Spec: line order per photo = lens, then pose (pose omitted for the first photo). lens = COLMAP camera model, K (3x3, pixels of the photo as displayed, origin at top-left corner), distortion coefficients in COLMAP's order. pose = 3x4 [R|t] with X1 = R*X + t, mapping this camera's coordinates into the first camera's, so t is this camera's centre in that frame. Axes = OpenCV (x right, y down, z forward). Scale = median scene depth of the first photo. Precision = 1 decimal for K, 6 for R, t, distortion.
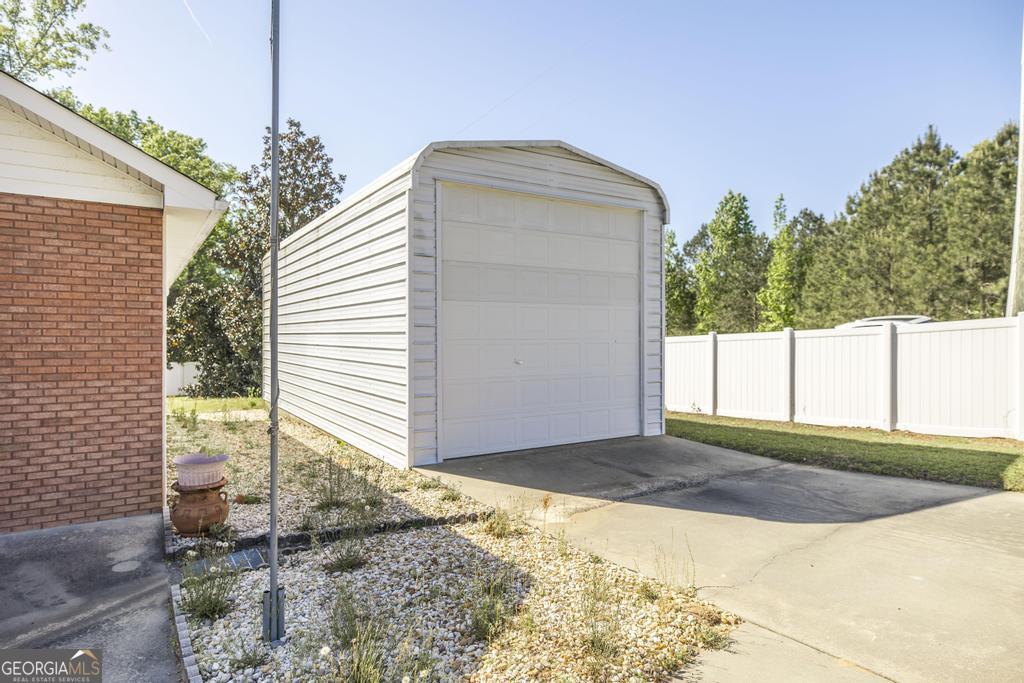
lens RADIAL K [[589.3, 0, 510.8], [0, 589.3, 336.9], [0, 0, 1]] dist [0.004211, -0.000686]
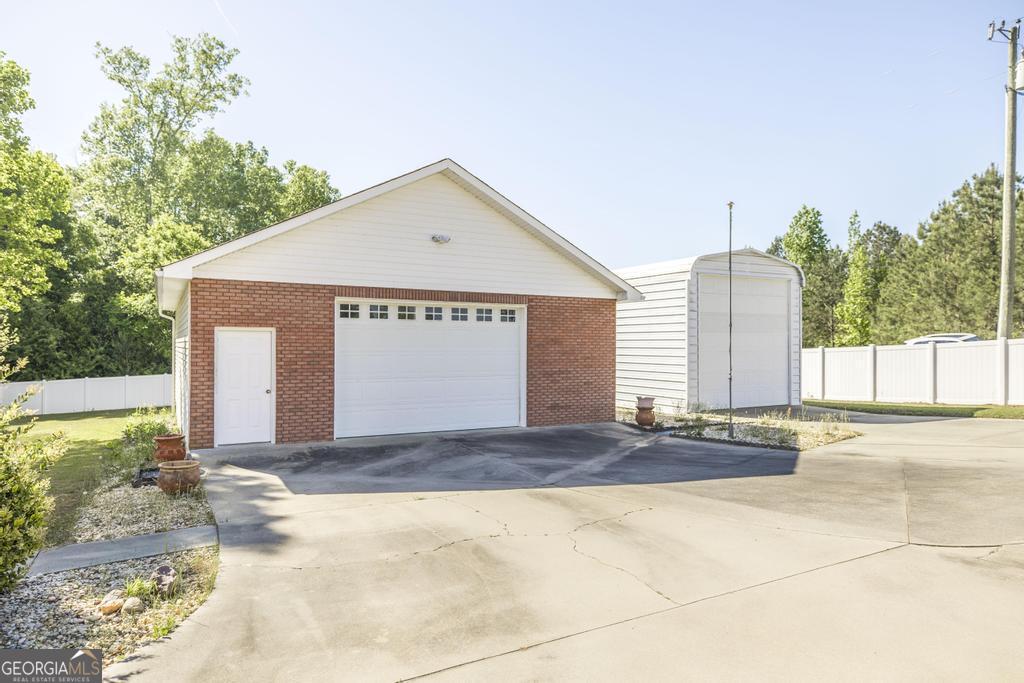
lens RADIAL K [[635.8, 0, 512.0], [0, 635.8, 341.5], [0, 0, 1]] dist [-0.004793, 0.002310]
pose [[0.998175, 0.000830, -0.060385, -0.119870], [-0.001236, 0.999977, -0.006695, -0.002764], [0.060378, 0.006757, 0.998153, -0.233497]]
